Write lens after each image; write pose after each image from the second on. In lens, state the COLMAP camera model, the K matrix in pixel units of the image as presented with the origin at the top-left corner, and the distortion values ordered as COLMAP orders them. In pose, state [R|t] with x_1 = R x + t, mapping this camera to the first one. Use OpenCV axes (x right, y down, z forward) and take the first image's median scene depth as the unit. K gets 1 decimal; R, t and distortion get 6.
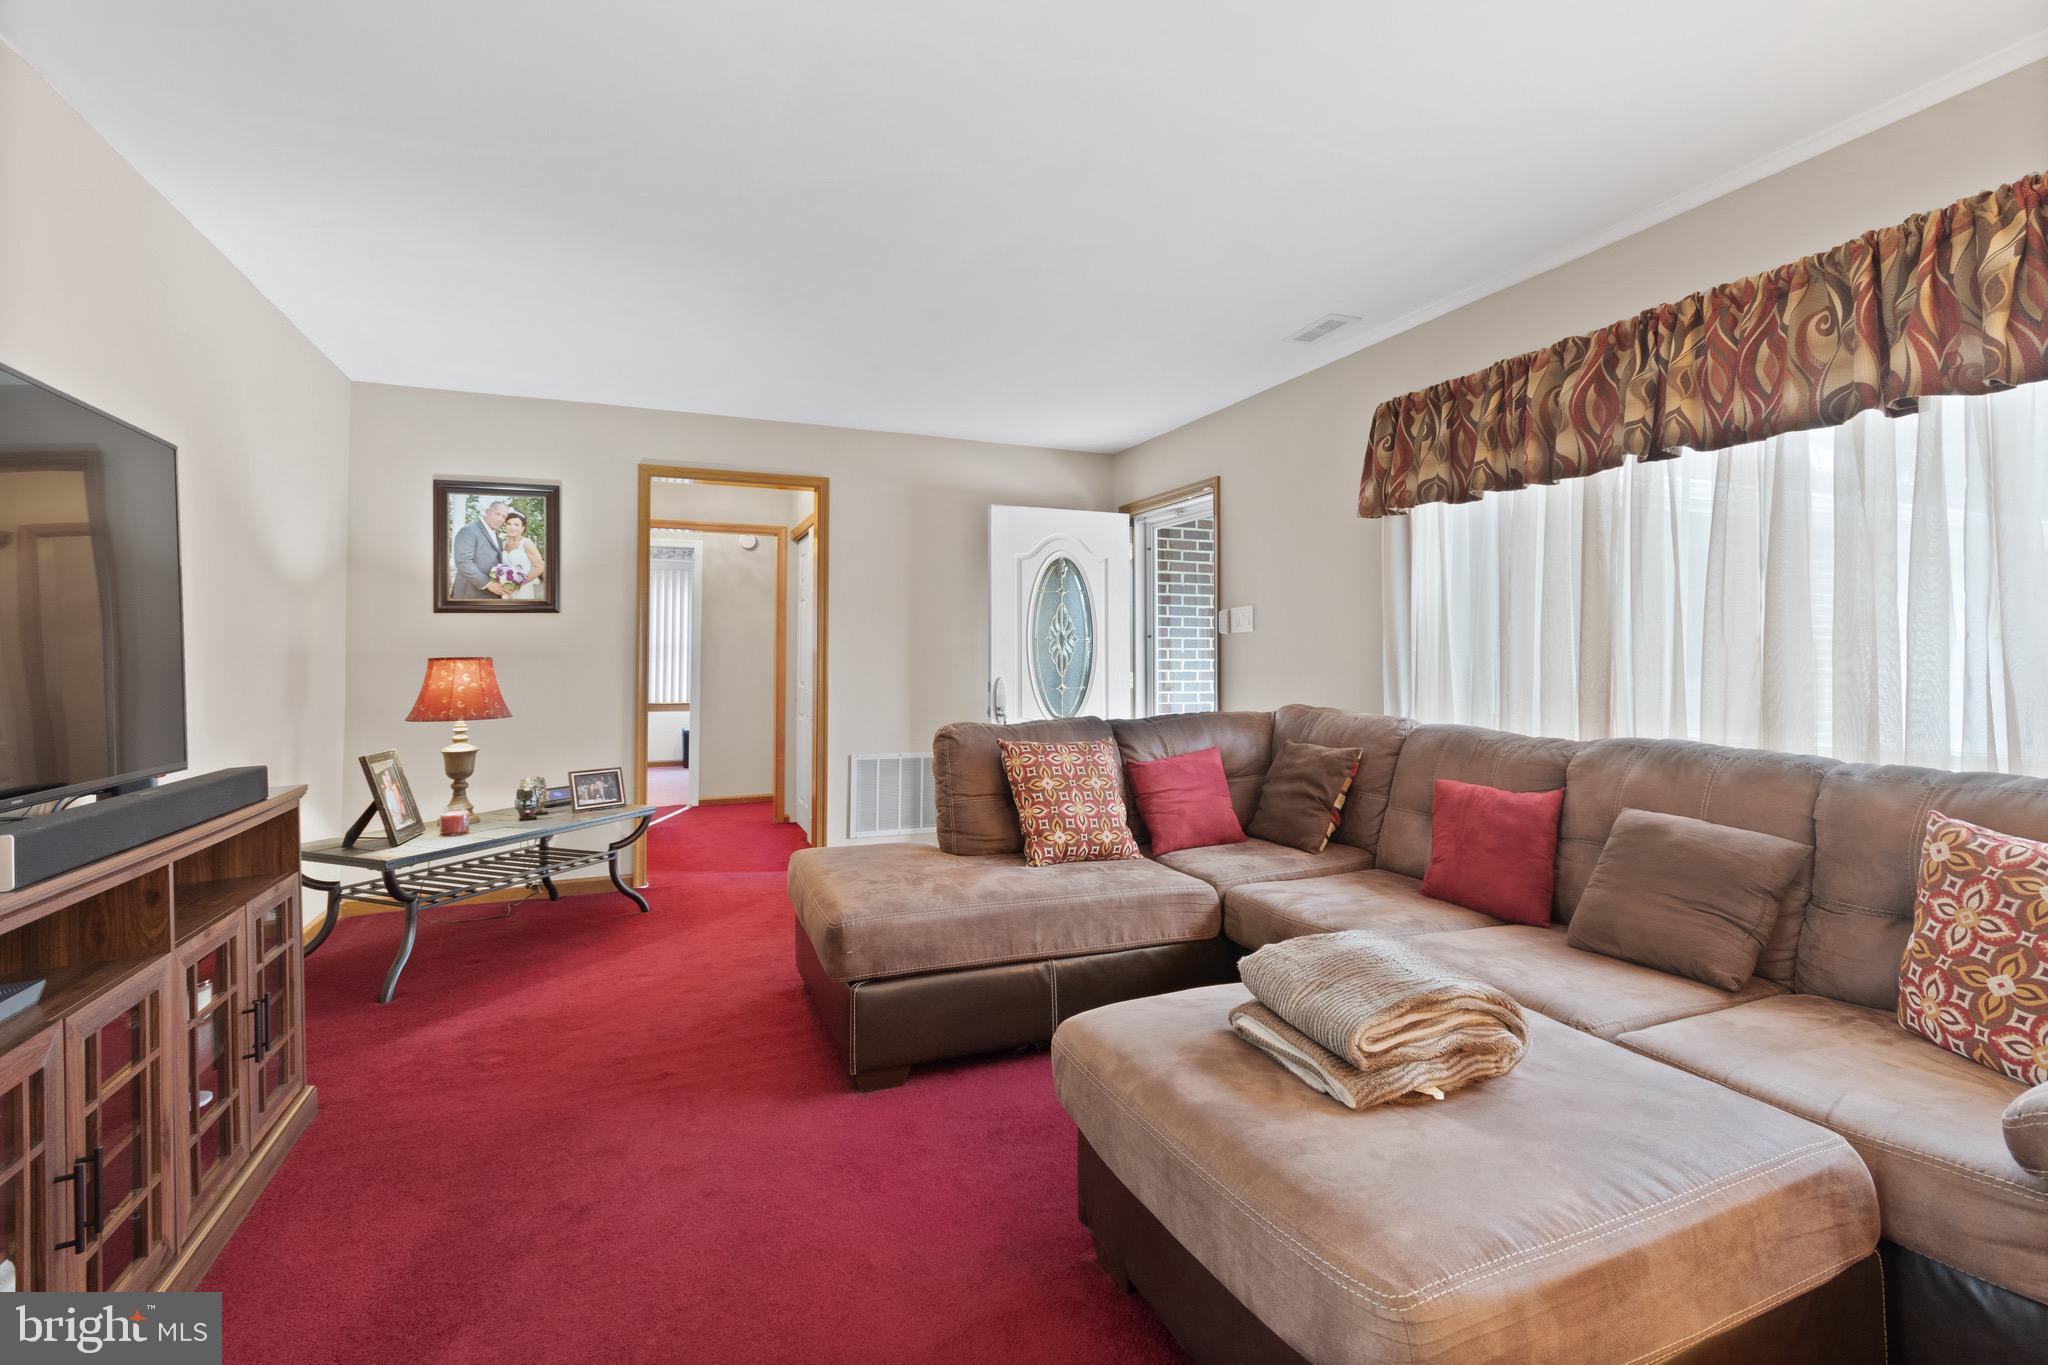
lens RADIAL K [[926.4, 0, 1021.6], [0, 926.4, 650.0], [0, 0, 1]] dist [0.000440, 0.000980]
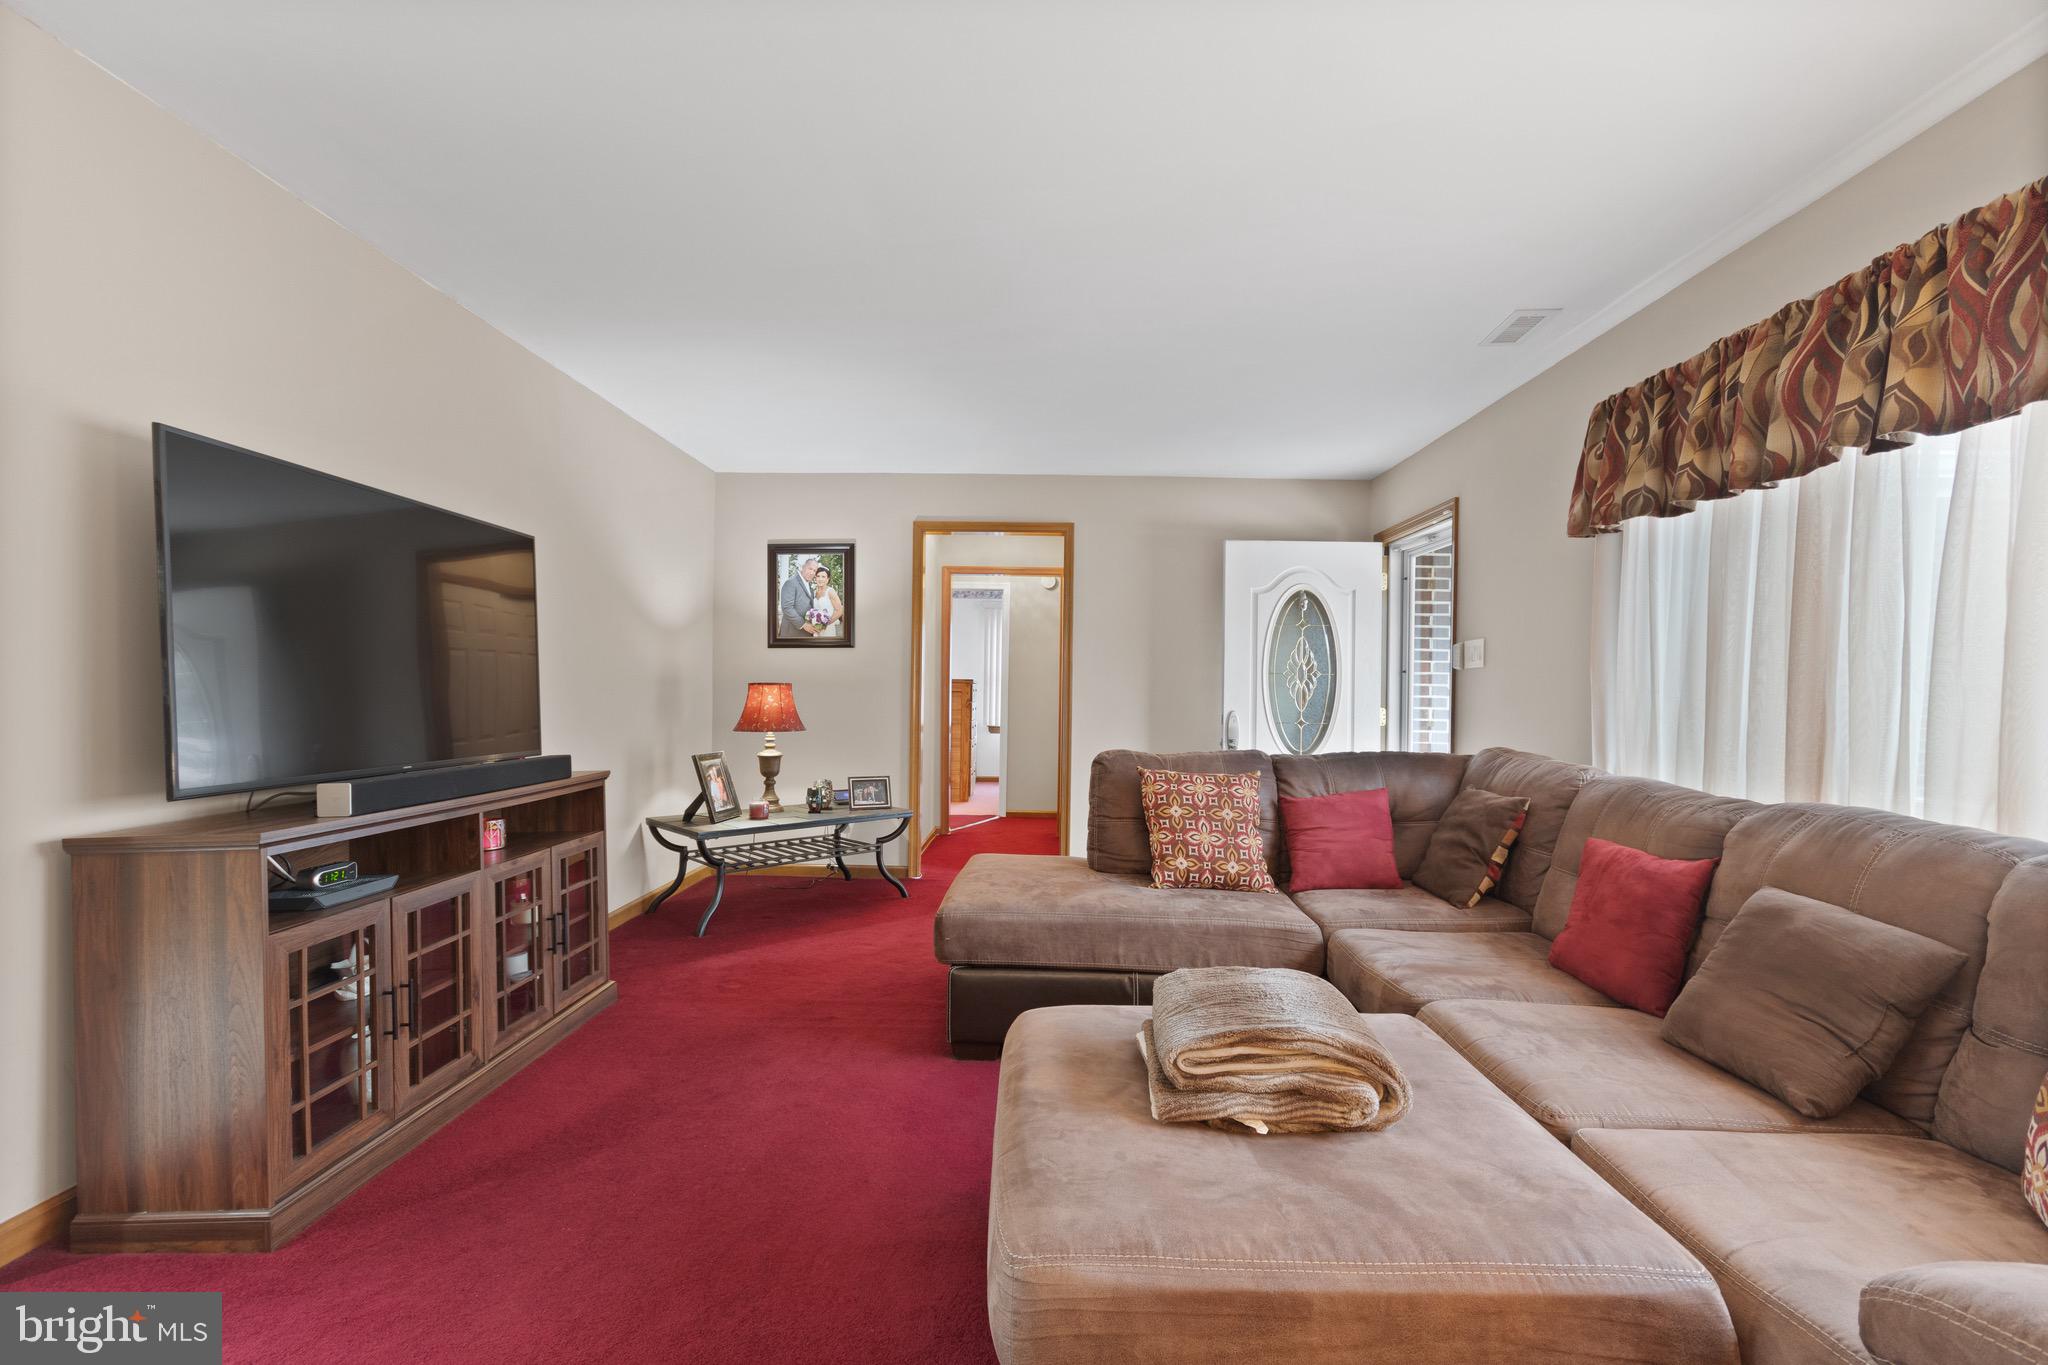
lens RADIAL K [[899.8, 0, 1018.2], [0, 899.8, 708.5], [0, 0, 1]] dist [0.002082, -0.000651]
pose [[0.911168, 0.025937, -0.411218, 0.286573], [-0.013736, 0.999374, 0.032597, -0.002373], [0.411806, -0.024053, 0.910954, 0.005296]]
